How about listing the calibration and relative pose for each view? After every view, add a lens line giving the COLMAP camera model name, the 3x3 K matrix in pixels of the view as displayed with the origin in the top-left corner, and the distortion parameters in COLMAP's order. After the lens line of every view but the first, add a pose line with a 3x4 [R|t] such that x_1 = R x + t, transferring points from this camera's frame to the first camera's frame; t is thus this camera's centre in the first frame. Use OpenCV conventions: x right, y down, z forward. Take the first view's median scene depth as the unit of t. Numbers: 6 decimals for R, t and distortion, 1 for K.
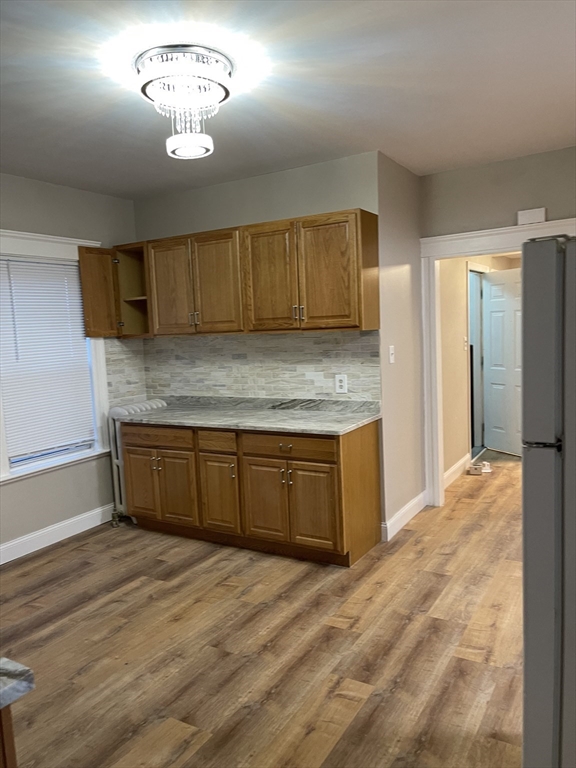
lens RADIAL K [[583.2, 0, 288.8], [0, 583.2, 385.4], [0, 0, 1]] dist [0.059037, -0.064137]
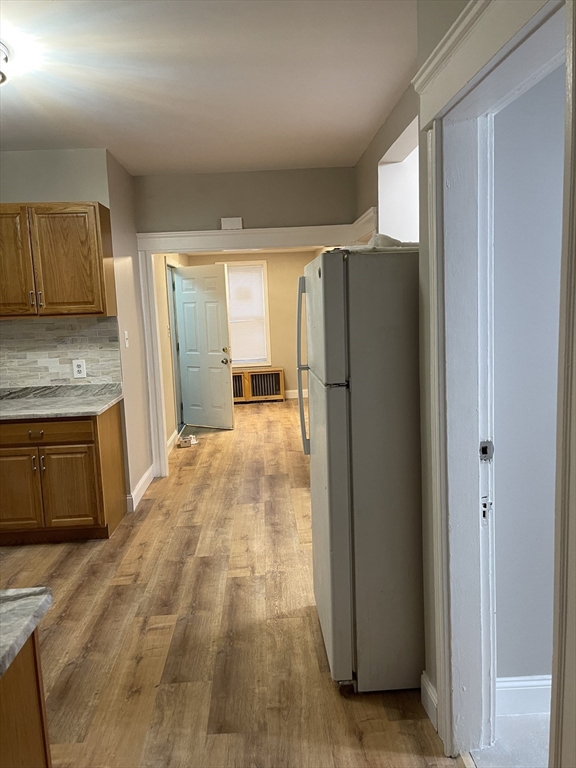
lens RADIAL K [[583.2, 0, 286.6], [0, 583.2, 381.8], [0, 0, 1]] dist [0.059037, -0.064137]
pose [[0.839288, -0.058801, 0.540498, -0.181204], [0.054868, 0.998219, 0.023398, 0.017401], [-0.540912, 0.010018, 0.841020, -0.076344]]
